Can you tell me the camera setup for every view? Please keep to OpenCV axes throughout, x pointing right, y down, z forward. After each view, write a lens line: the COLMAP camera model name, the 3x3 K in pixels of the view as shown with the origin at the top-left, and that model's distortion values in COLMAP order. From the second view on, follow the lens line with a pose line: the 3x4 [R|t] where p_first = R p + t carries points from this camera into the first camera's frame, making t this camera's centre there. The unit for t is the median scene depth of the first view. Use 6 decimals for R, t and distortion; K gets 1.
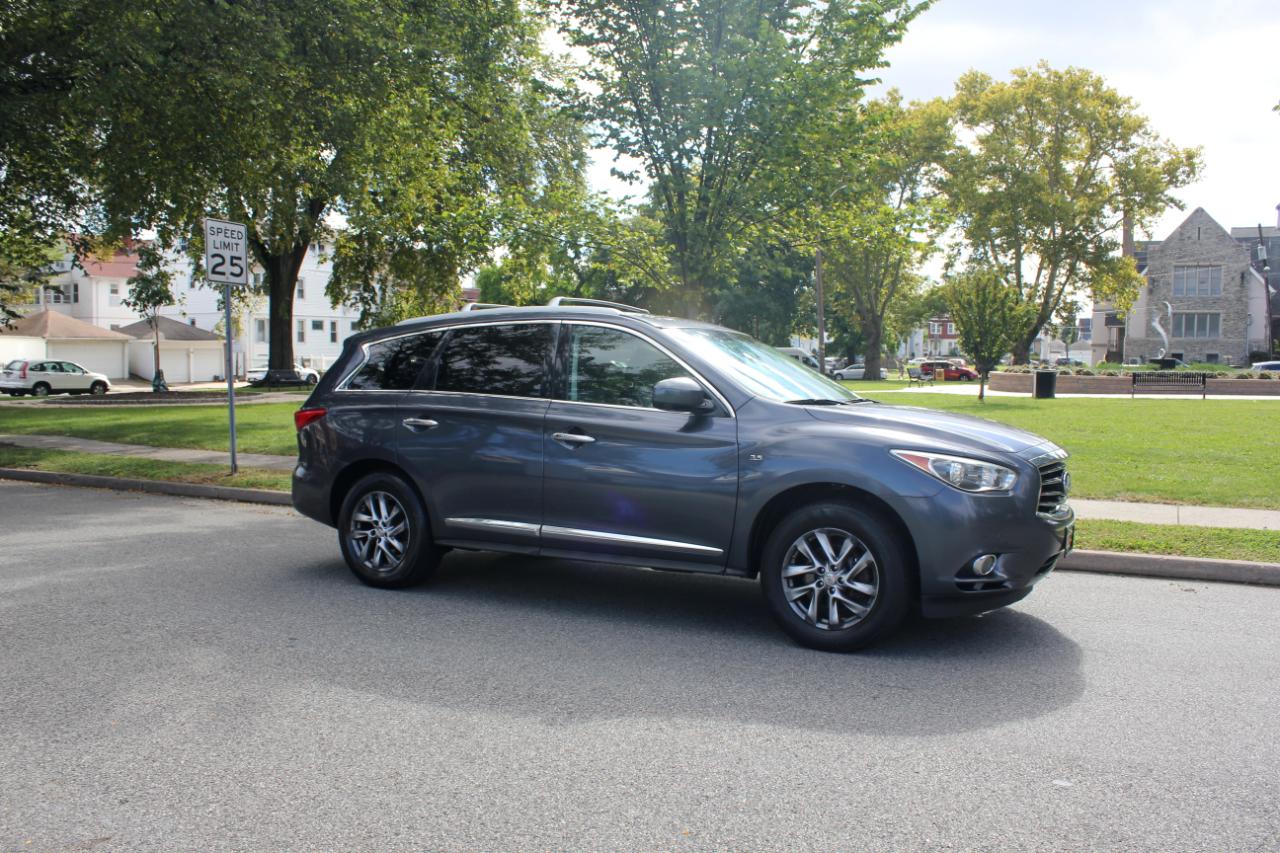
lens RADIAL K [[1082.0, 0, 648.6], [0, 1082.0, 422.5], [0, 0, 1]] dist [-0.154863, 0.121968]
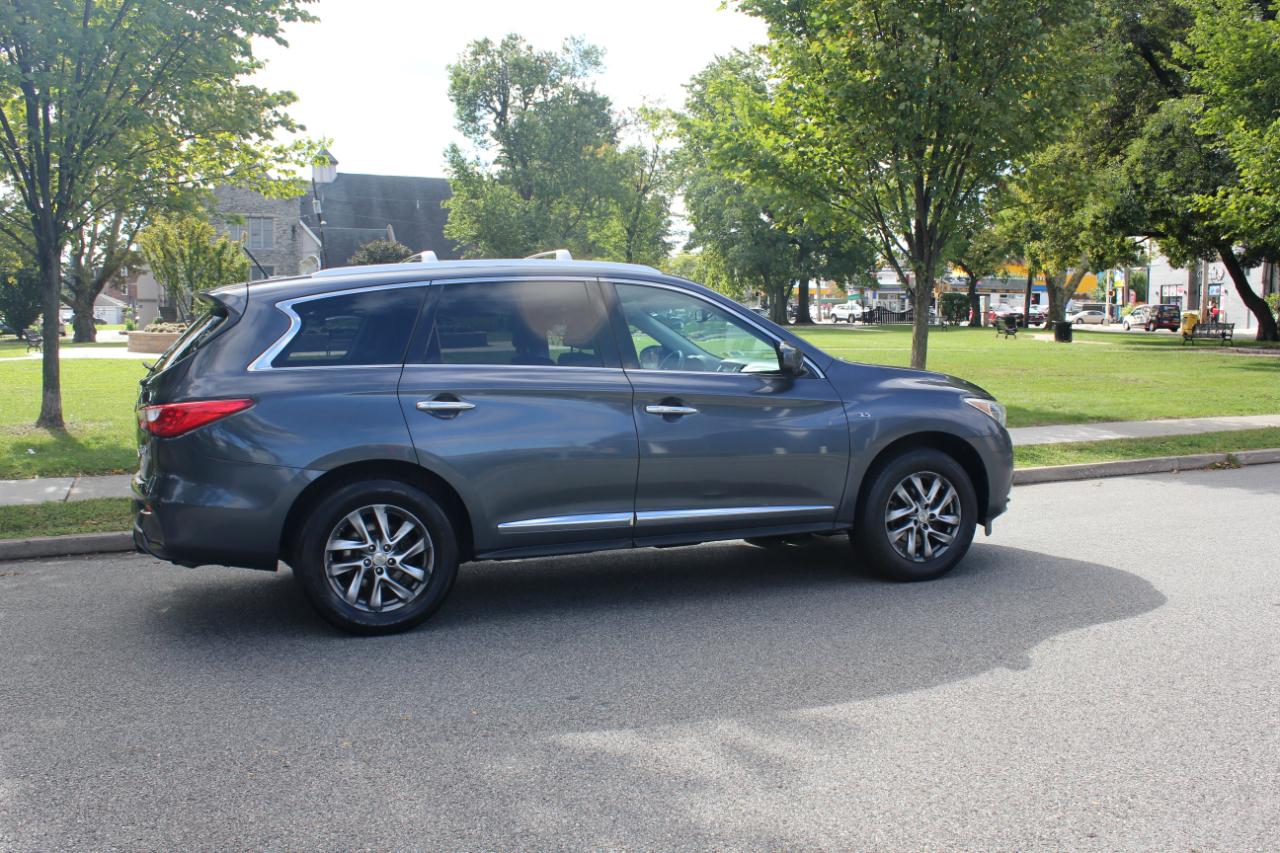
lens RADIAL K [[1178.1, 0, 652.1], [0, 1178.1, 426.1], [0, 0, 1]] dist [-0.097880, 0.000000]
pose [[0.635177, -0.076464, 0.768572, -0.337179], [0.048927, 0.997072, 0.058762, -0.012472], [-0.770815, 0.000279, 0.637059, 0.154674]]
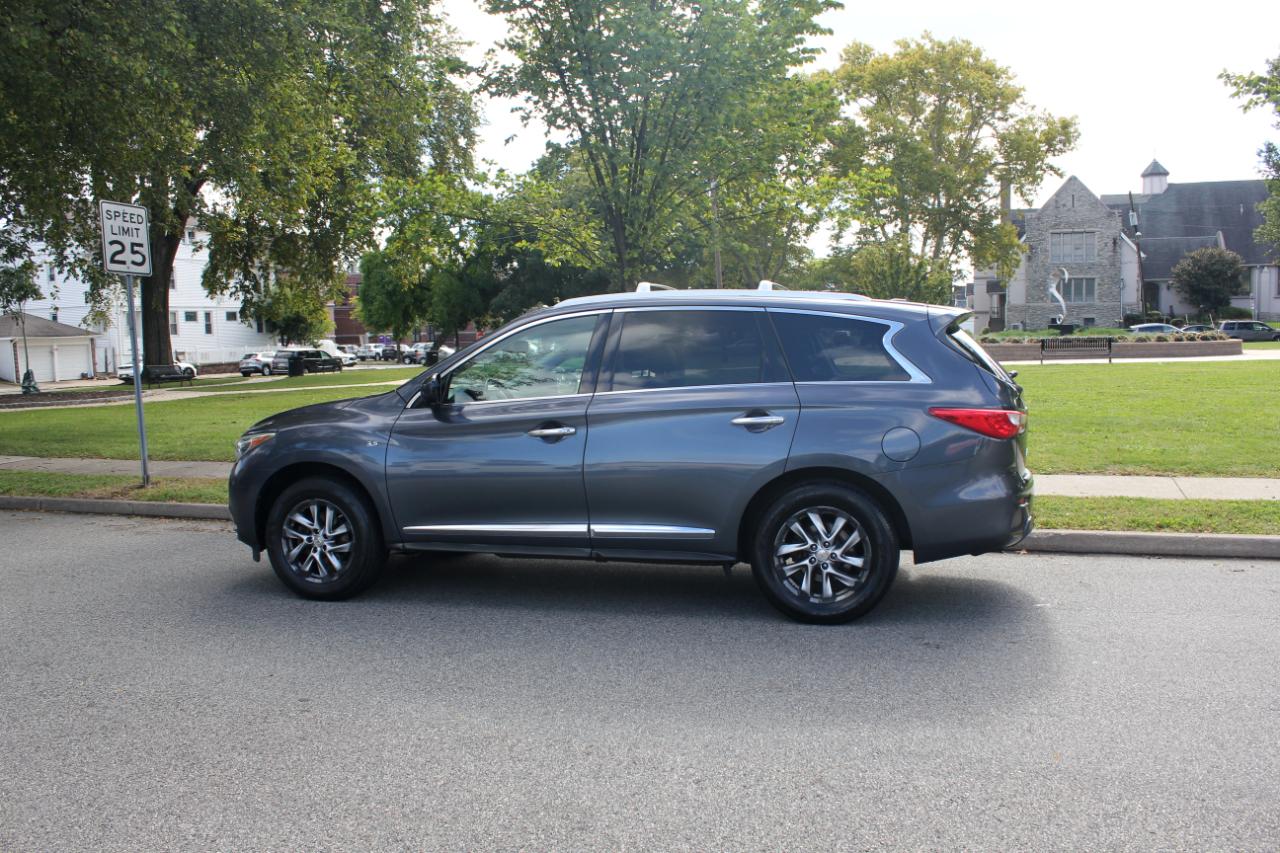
lens RADIAL K [[1082.0, 0, 652.0], [0, 1082.0, 426.9], [0, 0, 1]] dist [-0.154863, 0.121968]
pose [[0.992569, -0.040255, 0.114835, -0.055309], [0.037481, 0.998953, 0.026215, -0.007281], [-0.115771, -0.021716, 0.993039, 0.056045]]
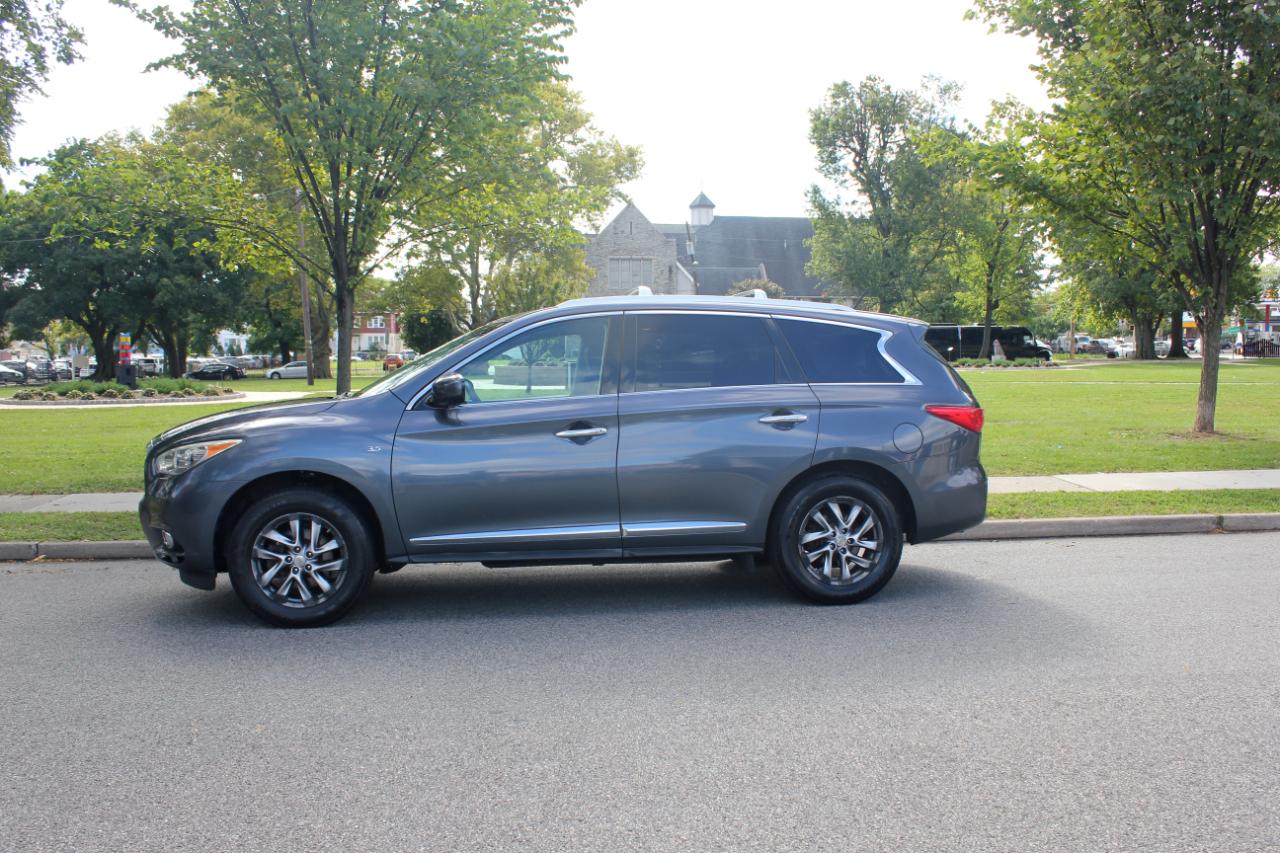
lens RADIAL K [[1144.9, 0, 646.8], [0, 1144.9, 436.3], [0, 0, 1]] dist [-0.133152, 0.084185]
pose [[0.856124, -0.048394, 0.514499, -0.239235], [0.041972, 0.998828, 0.024109, -0.004106], [-0.515063, 0.000954, 0.857152, 0.085582]]
